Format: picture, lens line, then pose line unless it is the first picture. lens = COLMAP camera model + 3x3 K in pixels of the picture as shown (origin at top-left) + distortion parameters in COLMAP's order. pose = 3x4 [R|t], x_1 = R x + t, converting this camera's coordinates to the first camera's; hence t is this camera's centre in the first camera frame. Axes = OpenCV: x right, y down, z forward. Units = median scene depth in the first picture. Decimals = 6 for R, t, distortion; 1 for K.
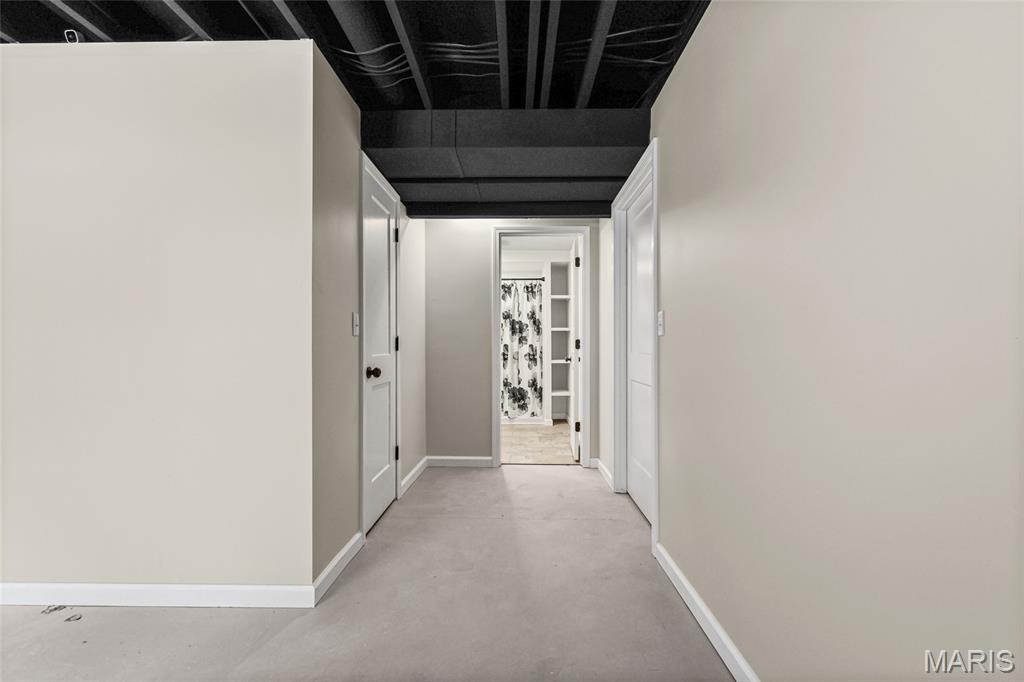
lens RADIAL K [[450.0, 0, 514.8], [0, 450.0, 338.5], [0, 0, 1]] dist [0.005132, -0.000272]
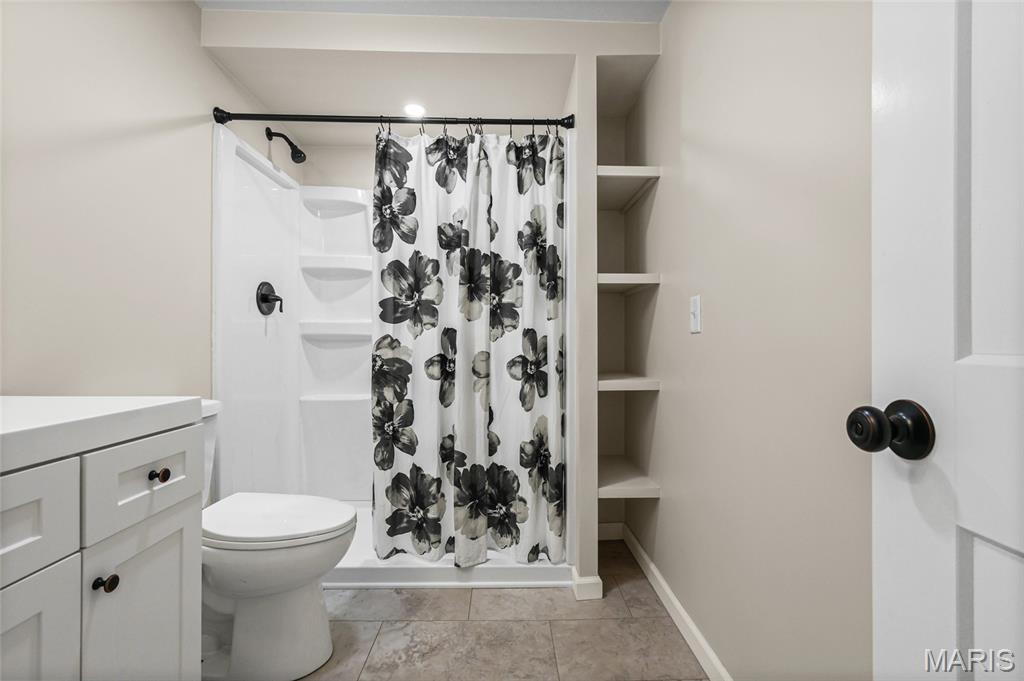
lens RADIAL K [[450.0, 0, 513.4], [0, 450.0, 349.4], [0, 0, 1]] dist [0.005132, -0.000272]
pose [[0.999451, 0.003341, 0.032969, 0.014370], [-0.003352, 0.999994, 0.000292, 0.027274], [-0.032968, -0.000403, 0.999456, 0.685976]]
